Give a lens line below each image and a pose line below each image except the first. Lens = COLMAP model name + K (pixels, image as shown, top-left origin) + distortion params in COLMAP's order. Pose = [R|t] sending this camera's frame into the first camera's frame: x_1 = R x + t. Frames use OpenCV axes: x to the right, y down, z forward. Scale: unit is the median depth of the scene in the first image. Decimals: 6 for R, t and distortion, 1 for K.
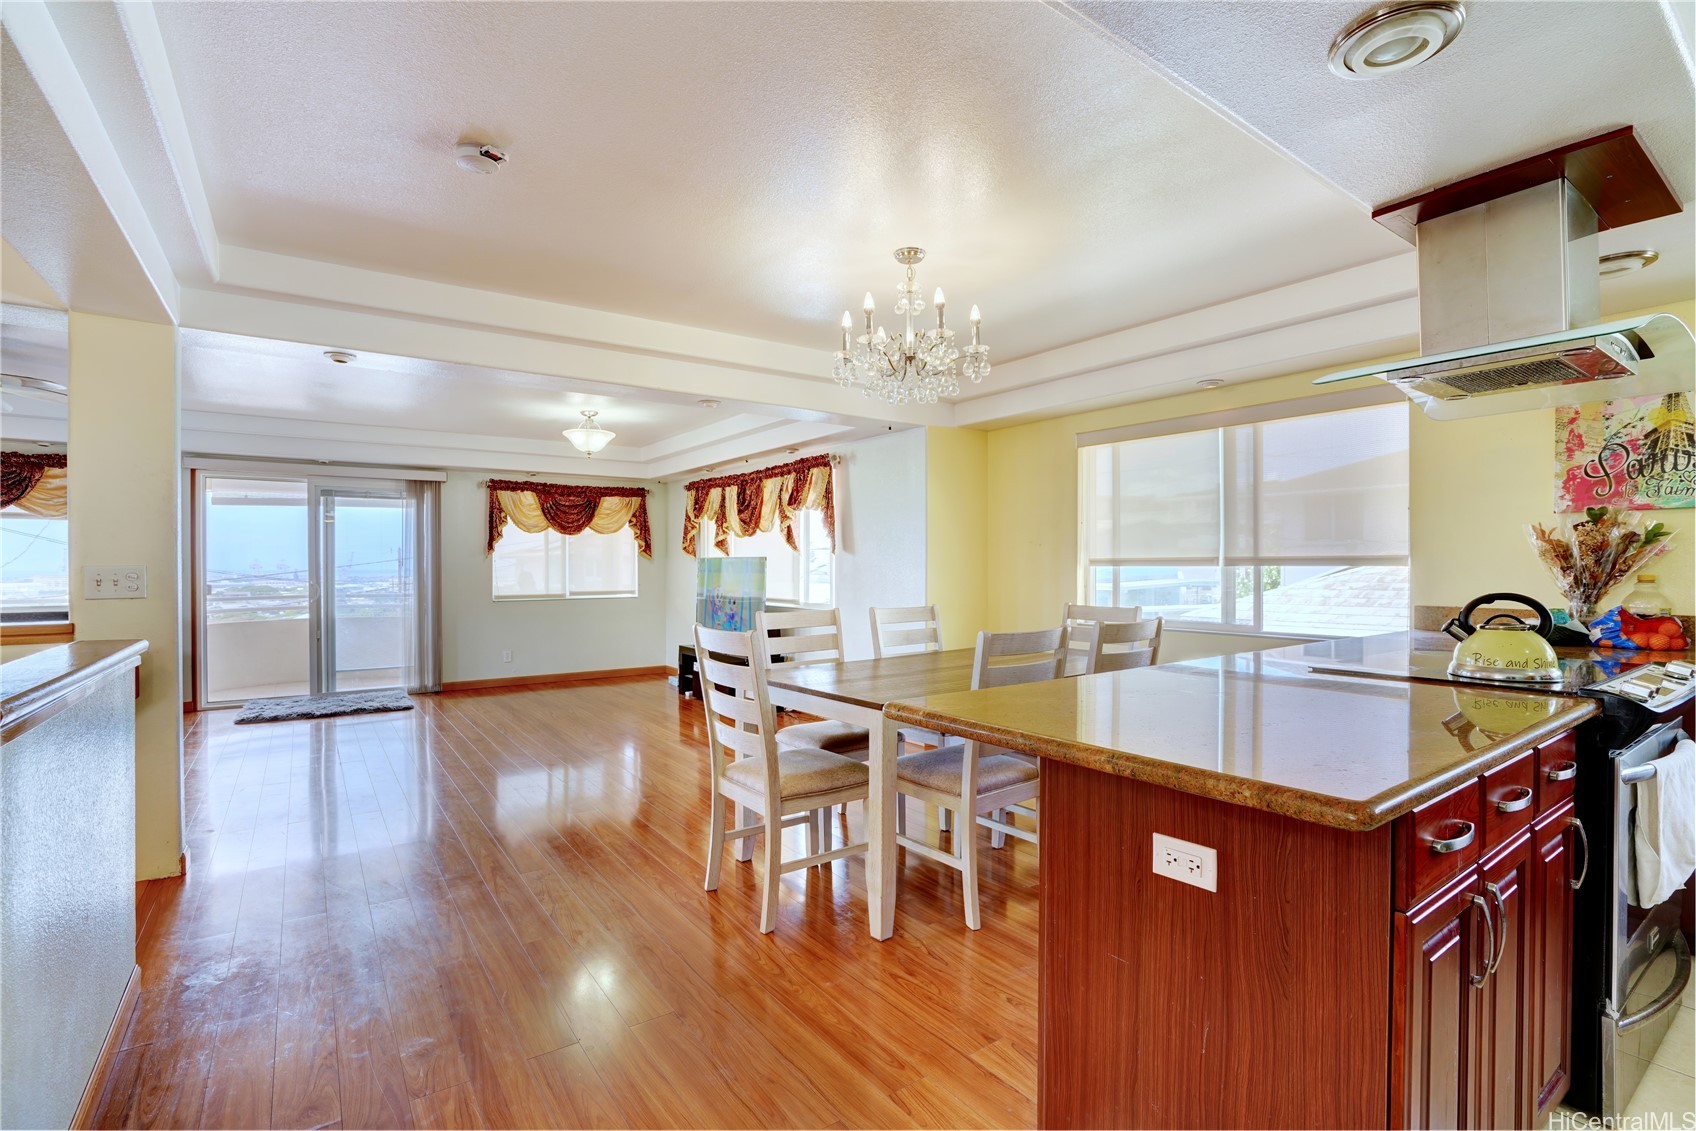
lens RADIAL K [[775.9, 0, 848.0], [0, 775.9, 565.5], [0, 0, 1]] dist [-0.001679, 0.000163]
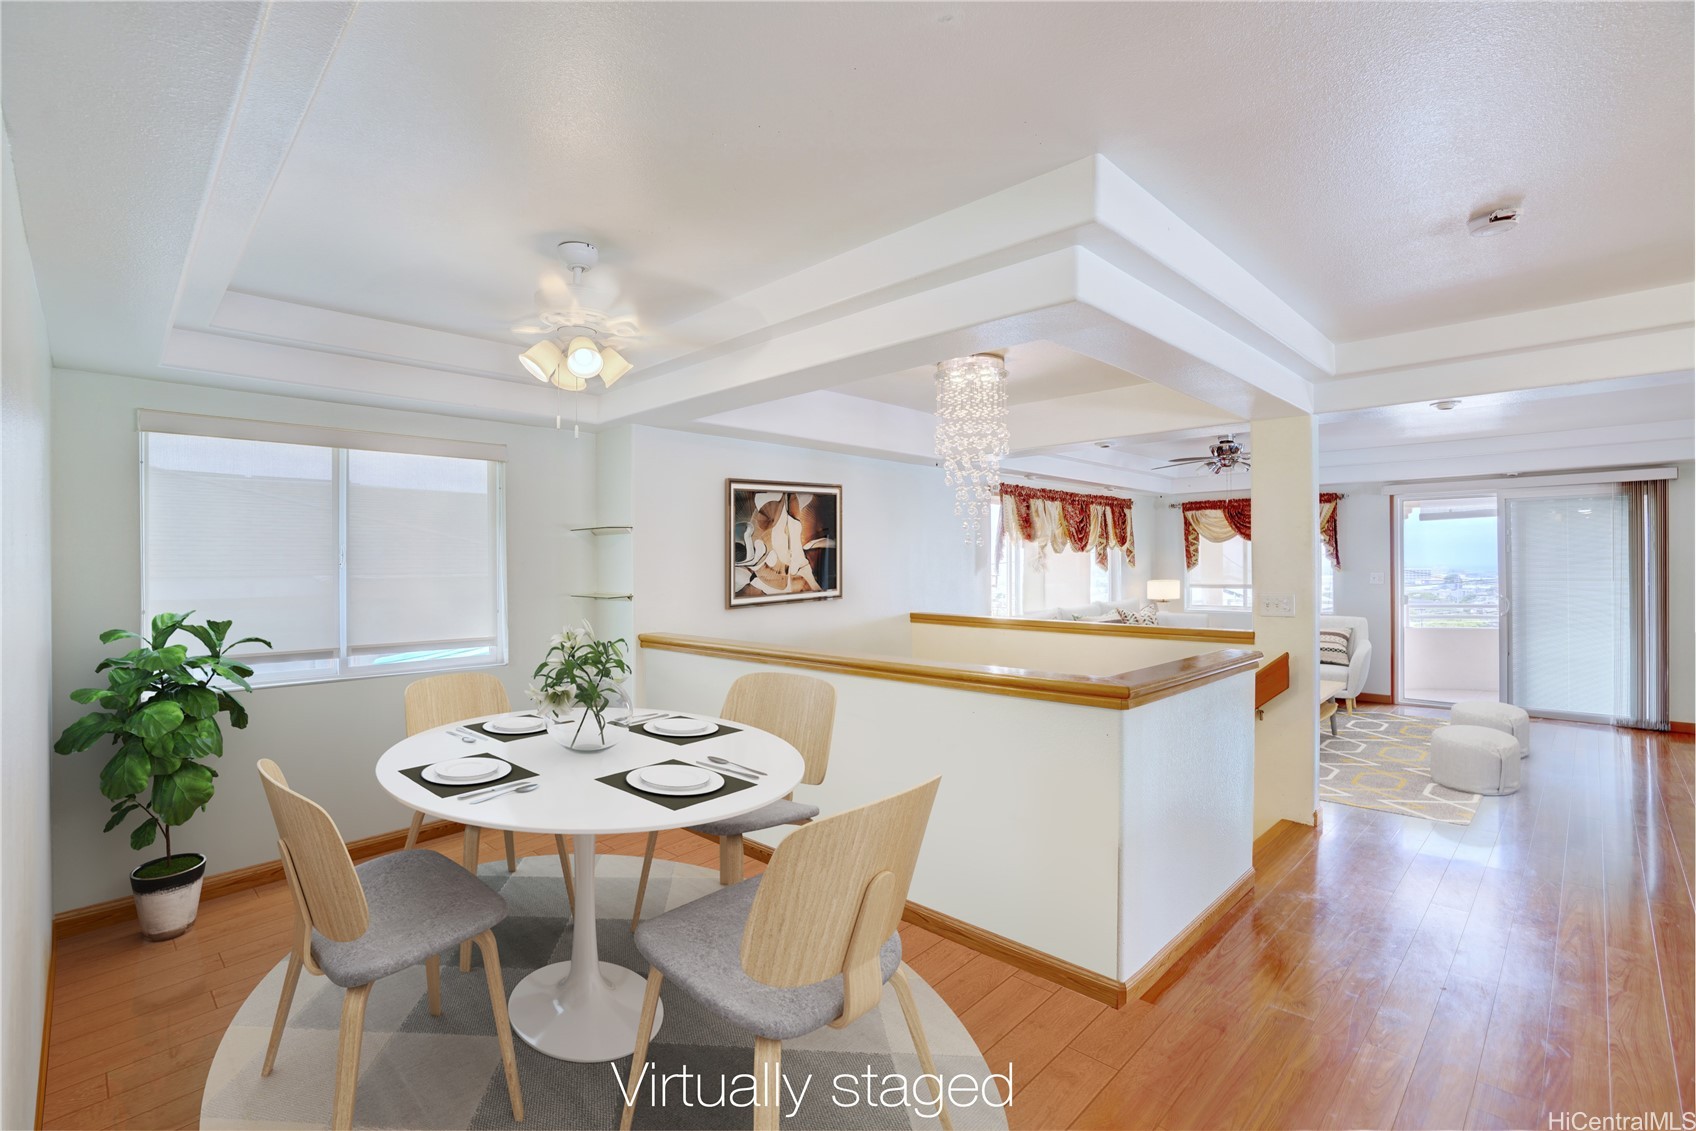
lens RADIAL K [[775.9, 0, 848.0], [0, 775.9, 565.5], [0, 0, 1]] dist [-0.001679, 0.000163]
pose [[0.173460, 0.009555, -0.984795, 0.146708], [0.004831, 0.999933, 0.010553, -0.029750], [0.984829, -0.006588, 0.173403, -0.012937]]
